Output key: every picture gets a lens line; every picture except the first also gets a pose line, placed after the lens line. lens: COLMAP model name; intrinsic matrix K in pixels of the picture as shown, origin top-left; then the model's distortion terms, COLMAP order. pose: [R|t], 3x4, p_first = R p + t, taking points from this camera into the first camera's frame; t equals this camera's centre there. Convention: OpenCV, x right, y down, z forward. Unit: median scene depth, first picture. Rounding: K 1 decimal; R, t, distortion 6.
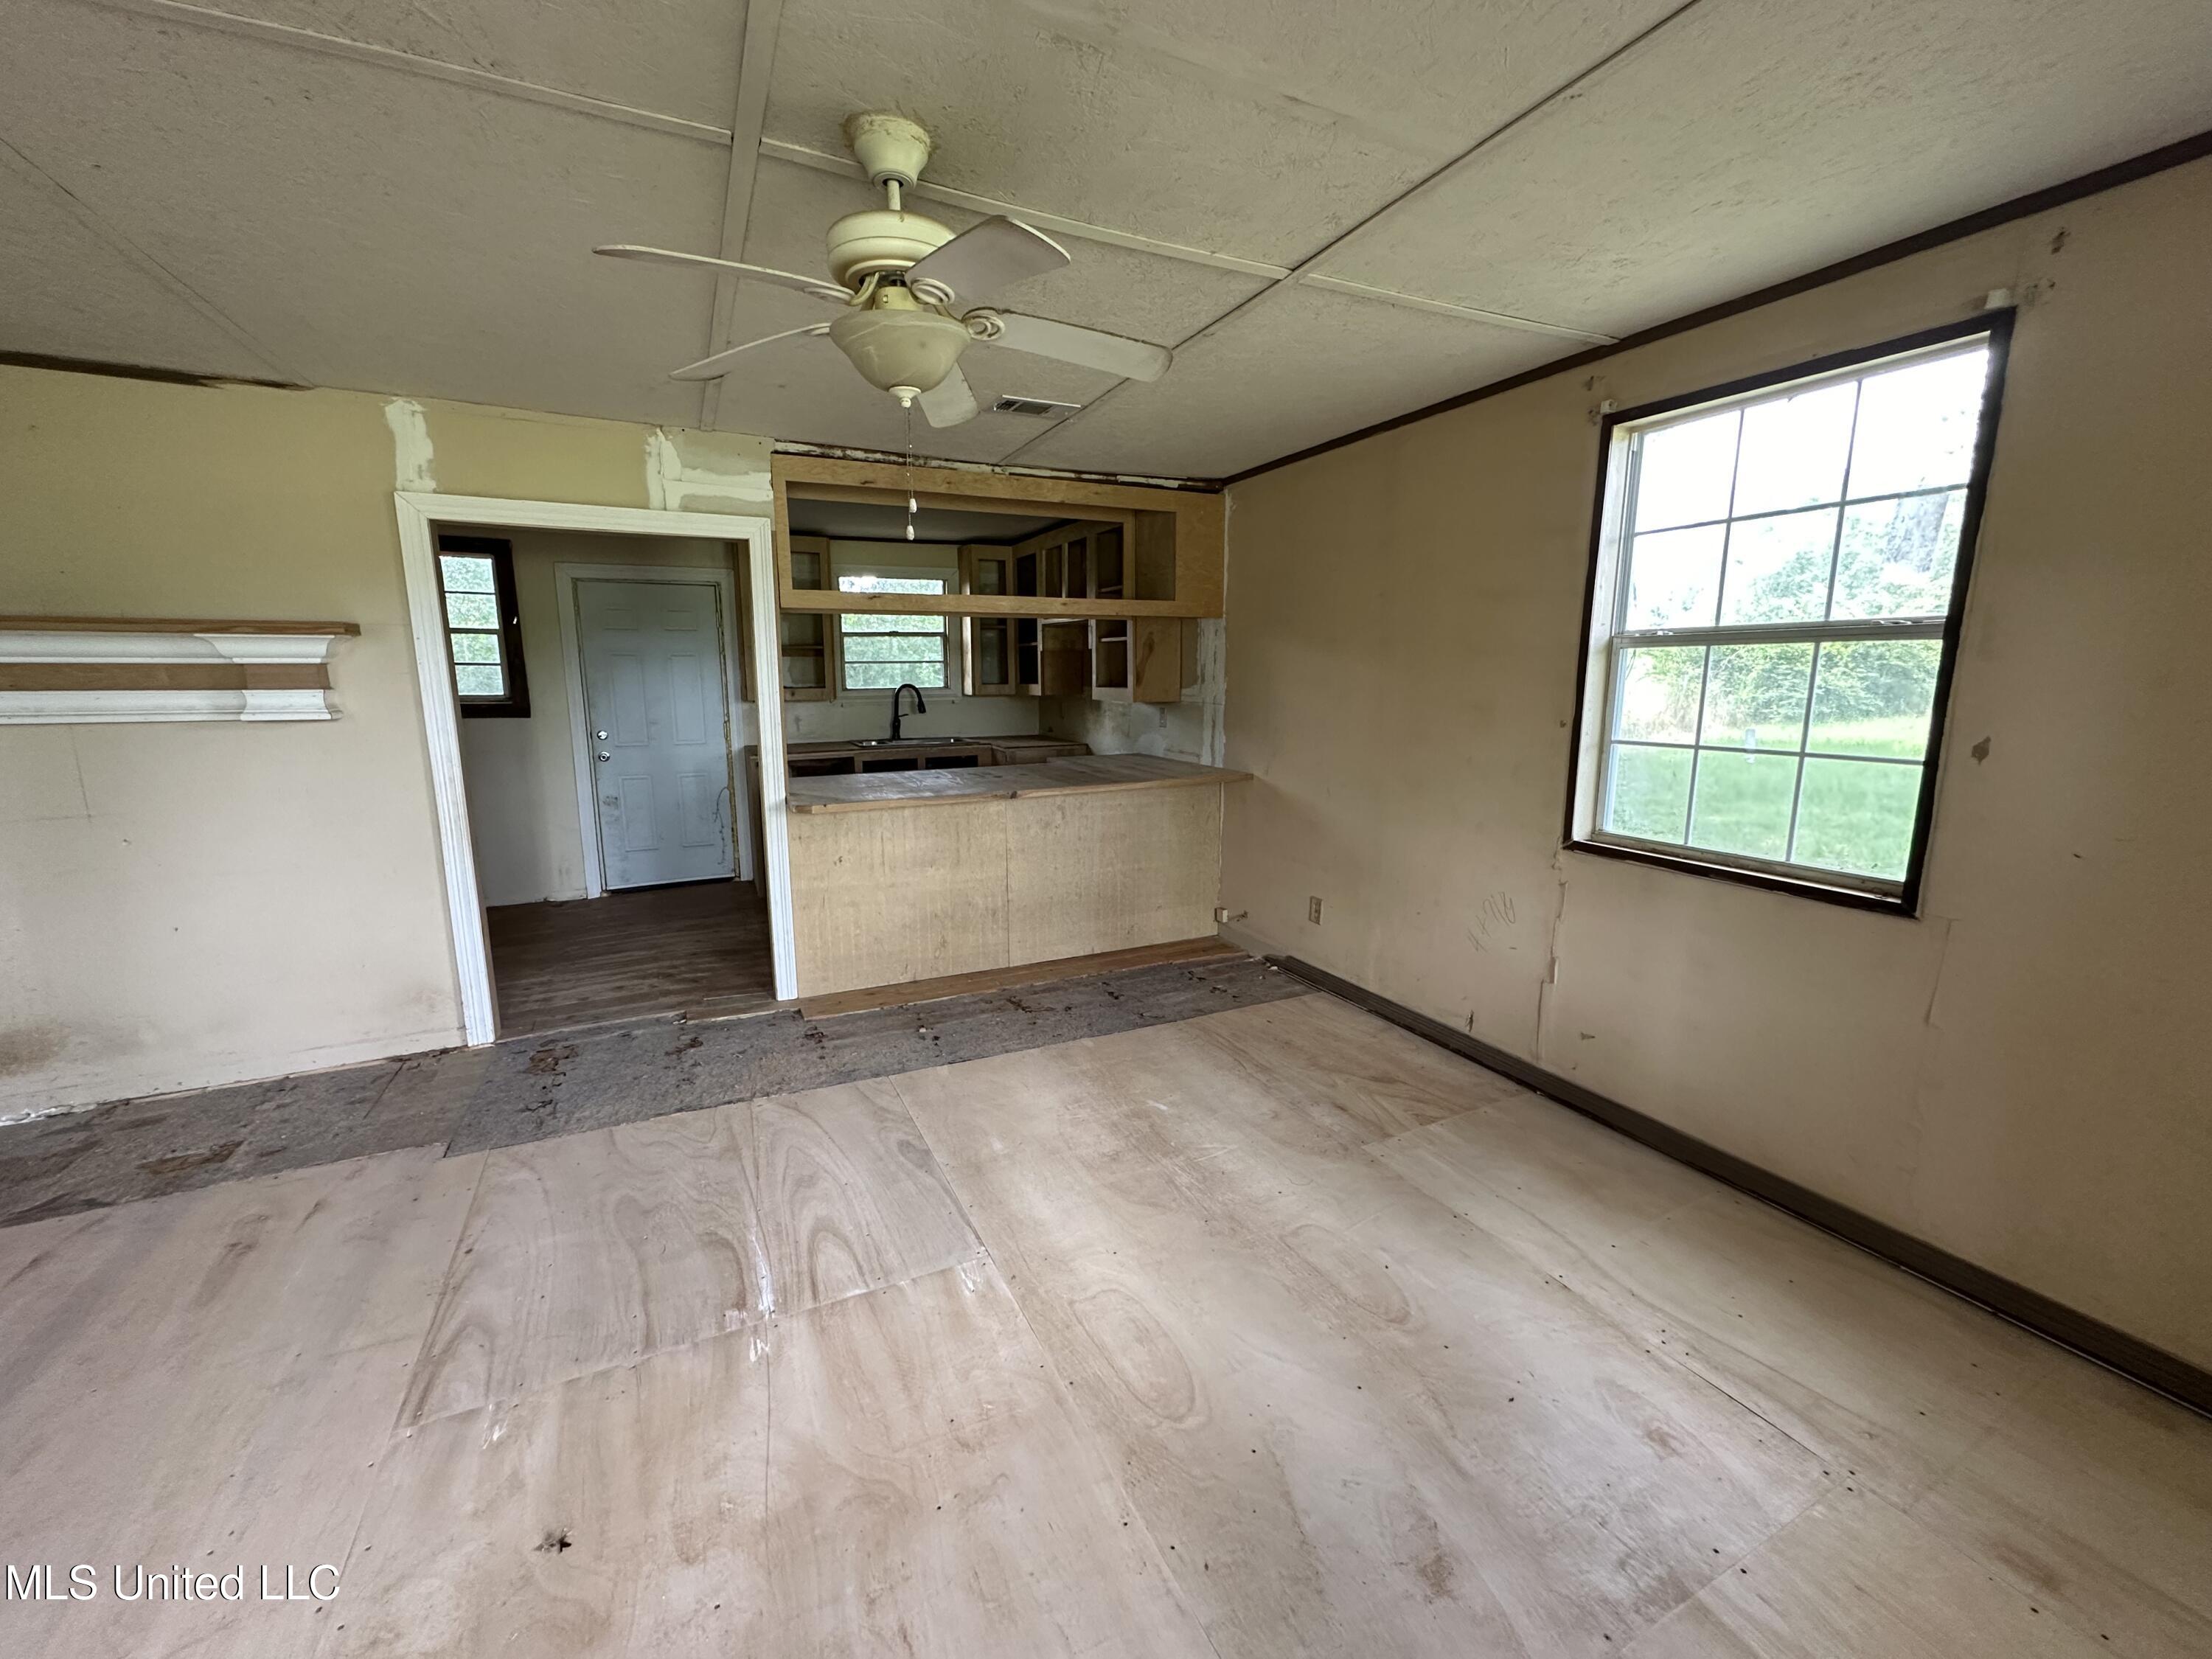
lens RADIAL K [[879.0, 0, 1108.5], [0, 879.0, 829.1], [0, 0, 1]] dist [-0.001660, 0.000133]
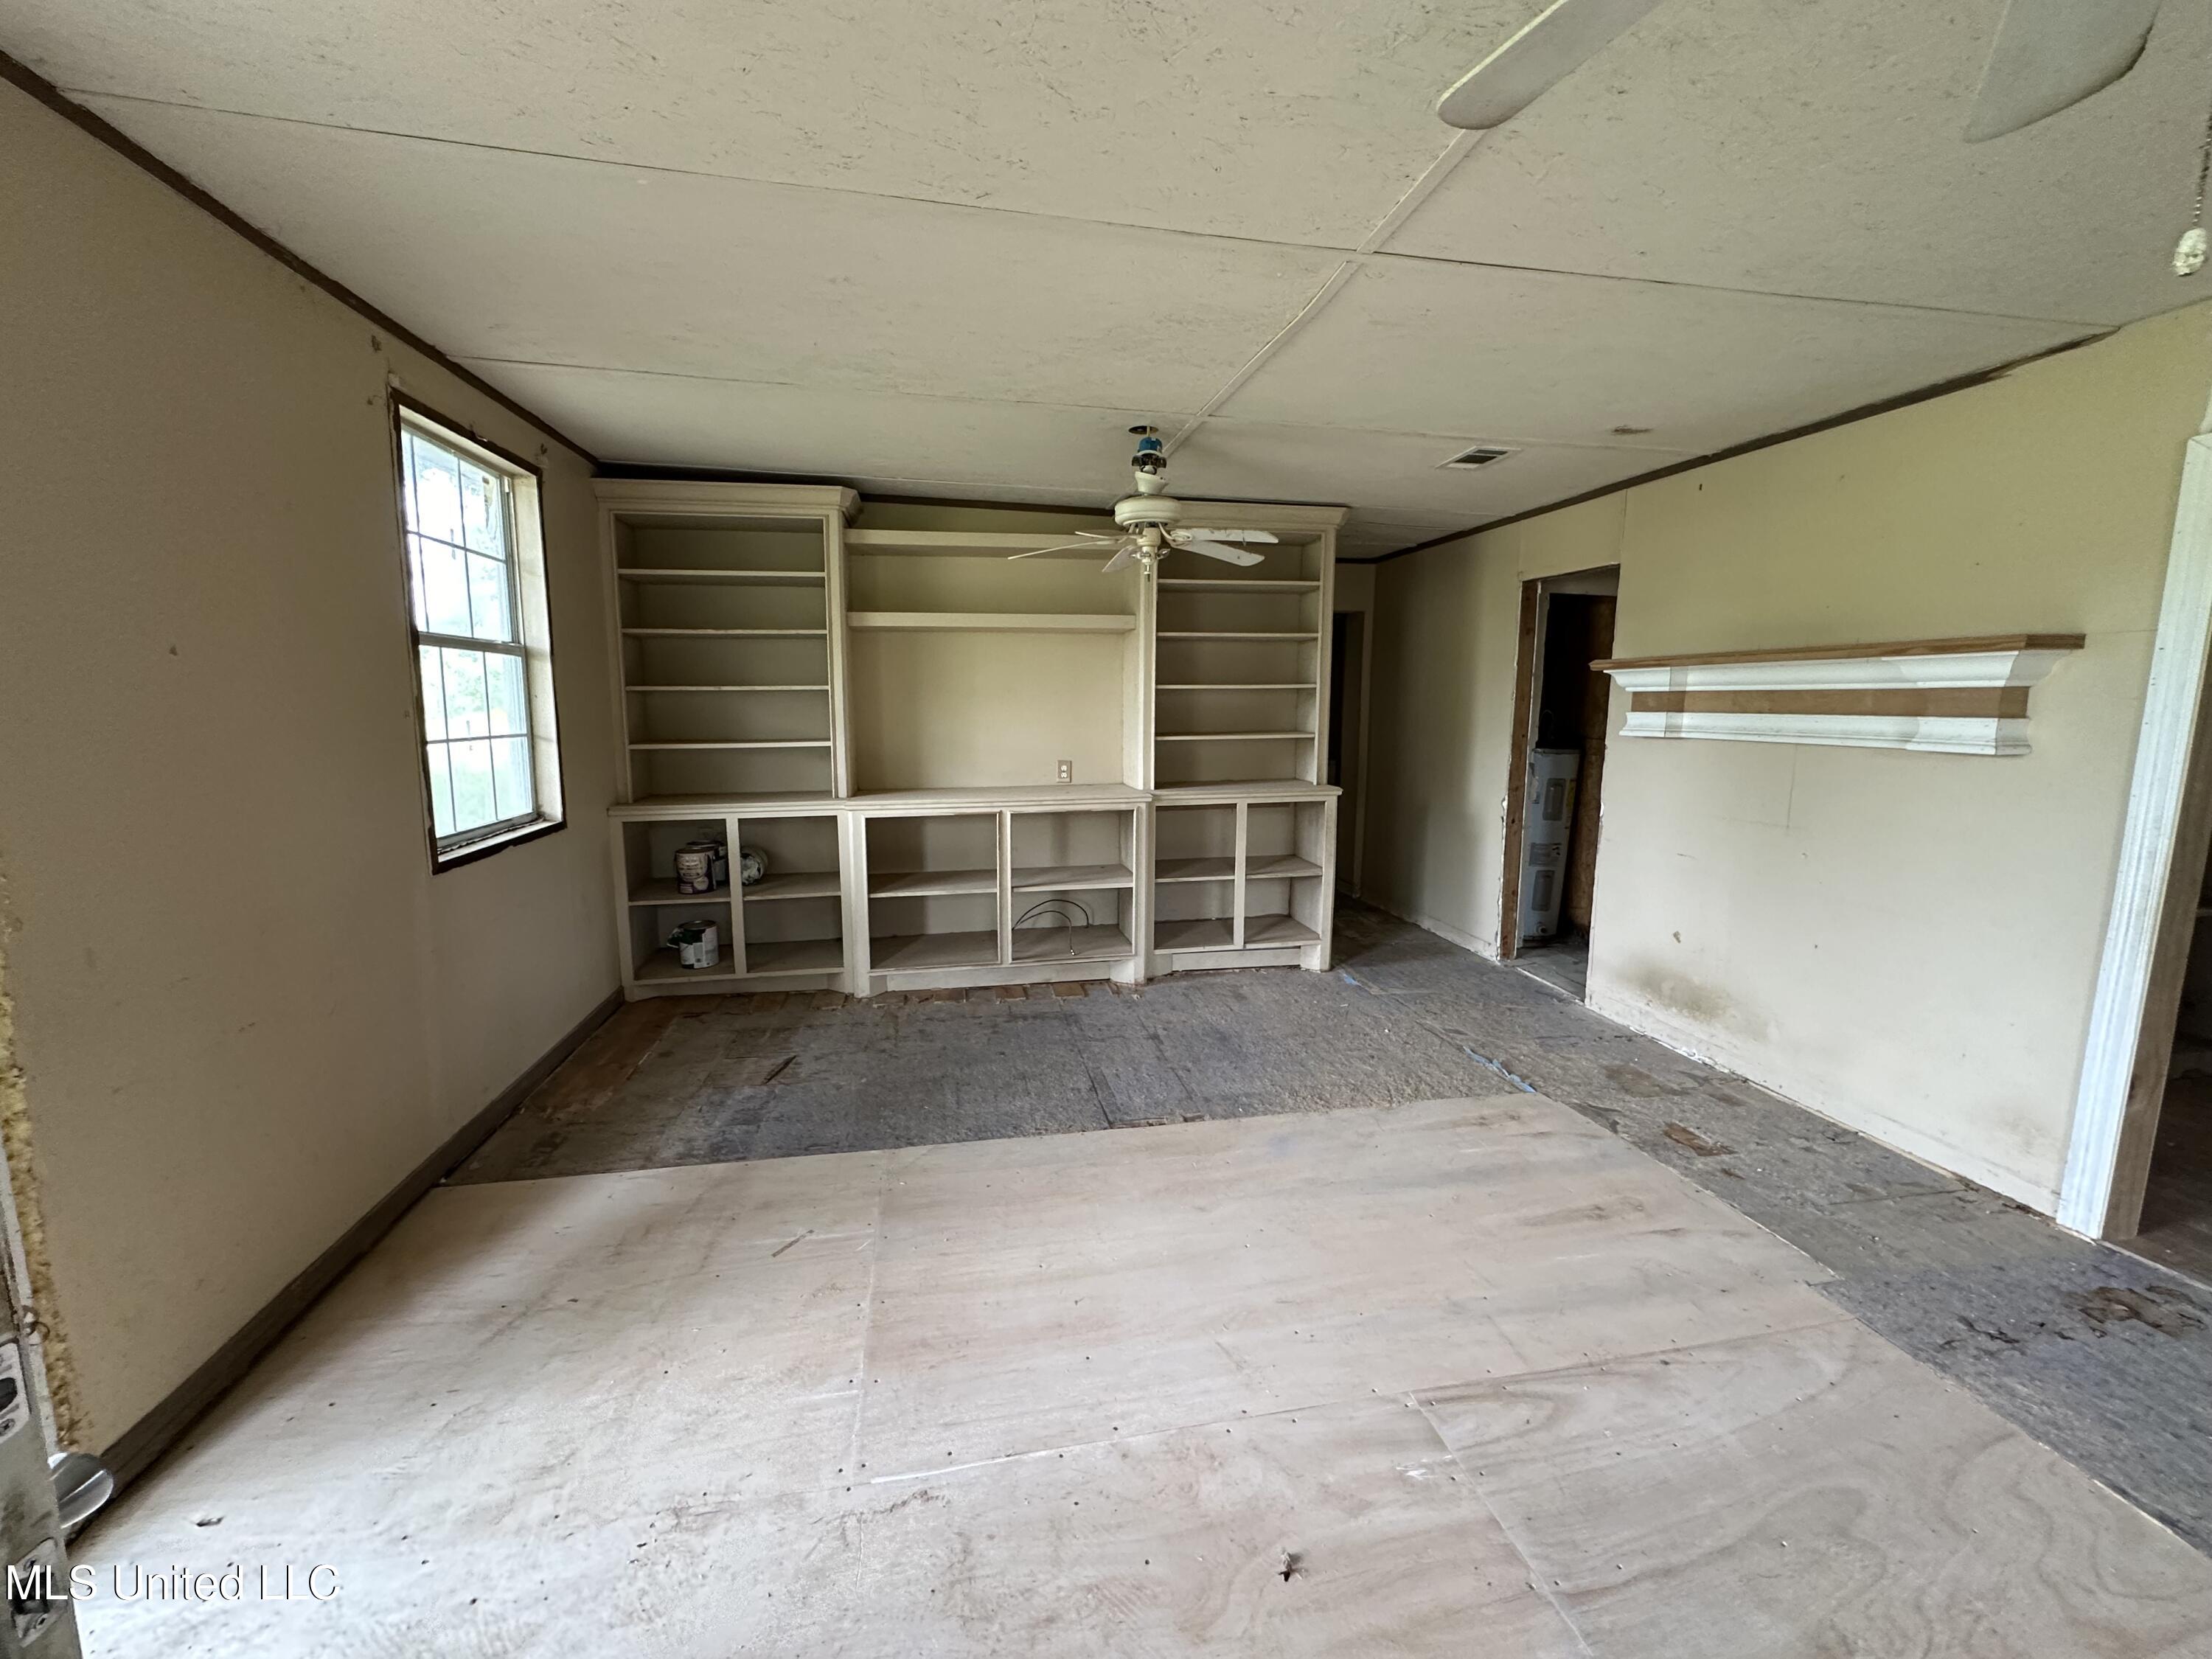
lens RADIAL K [[879.0, 0, 1105.6], [0, 879.0, 829.2], [0, 0, 1]] dist [-0.001660, 0.000133]
pose [[-0.270428, 0.135919, -0.953097, 0.130795], [-0.172000, 0.967236, 0.186738, -0.070572], [0.947251, 0.214432, -0.238190, 0.443834]]
